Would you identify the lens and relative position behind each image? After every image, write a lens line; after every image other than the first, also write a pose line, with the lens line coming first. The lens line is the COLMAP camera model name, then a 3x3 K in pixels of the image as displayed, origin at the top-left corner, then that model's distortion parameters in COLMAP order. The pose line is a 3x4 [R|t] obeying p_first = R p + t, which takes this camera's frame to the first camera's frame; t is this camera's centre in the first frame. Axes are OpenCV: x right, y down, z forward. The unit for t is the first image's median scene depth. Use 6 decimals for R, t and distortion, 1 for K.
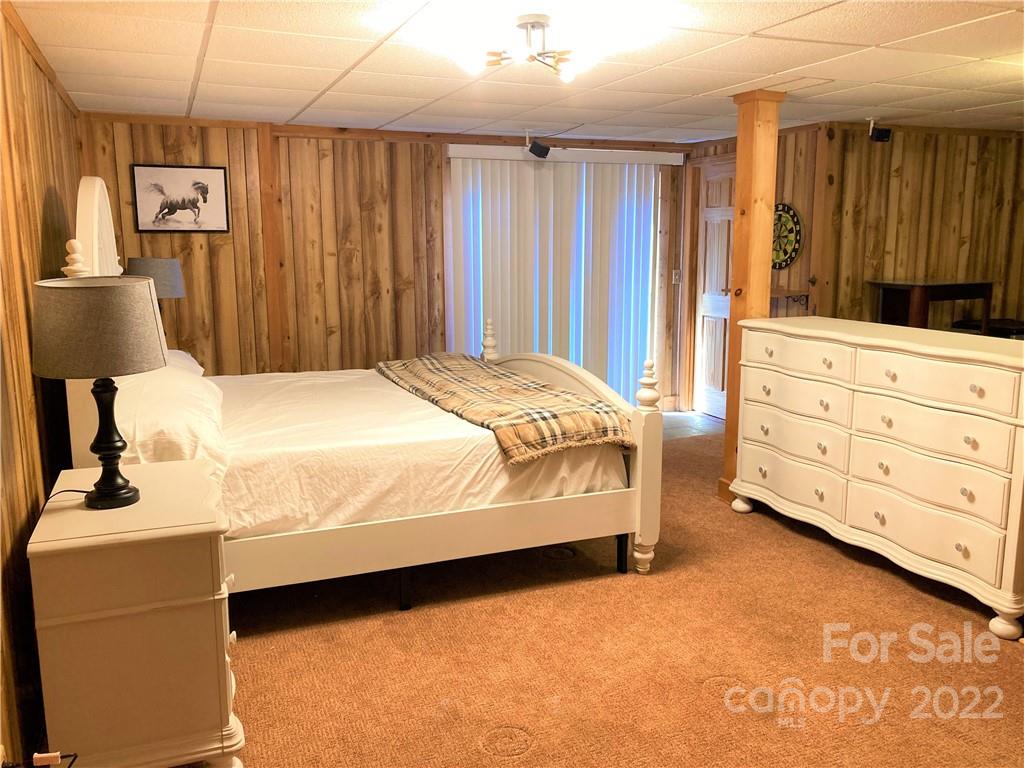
lens RADIAL K [[840.2, 0, 520.4], [0, 840.2, 373.7], [0, 0, 1]] dist [0.021543, -0.028787]
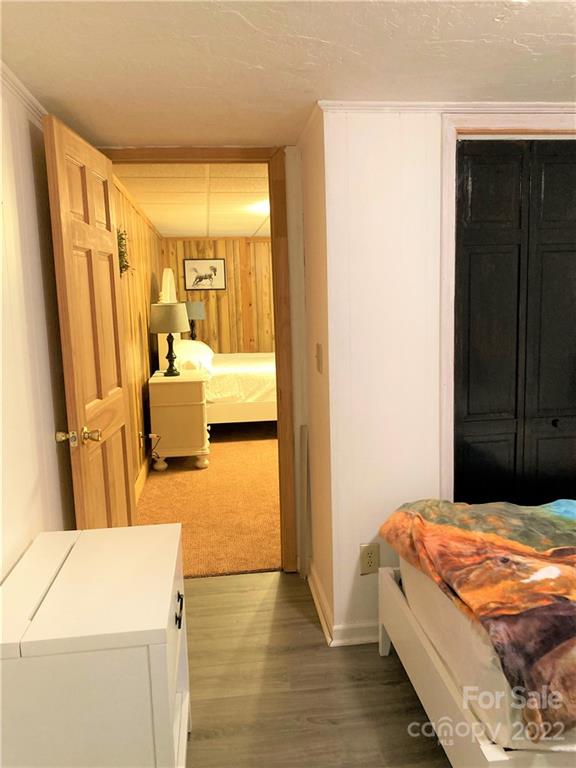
lens RADIAL K [[630.2, 0, 286.2], [0, 630.2, 384.4], [0, 0, 1]] dist [0.021543, -0.028787]
pose [[0.961802, 0.015703, -0.273294, 0.246497], [-0.021088, 0.999637, -0.016779, 0.097796], [0.272931, 0.021902, 0.961784, -0.494670]]
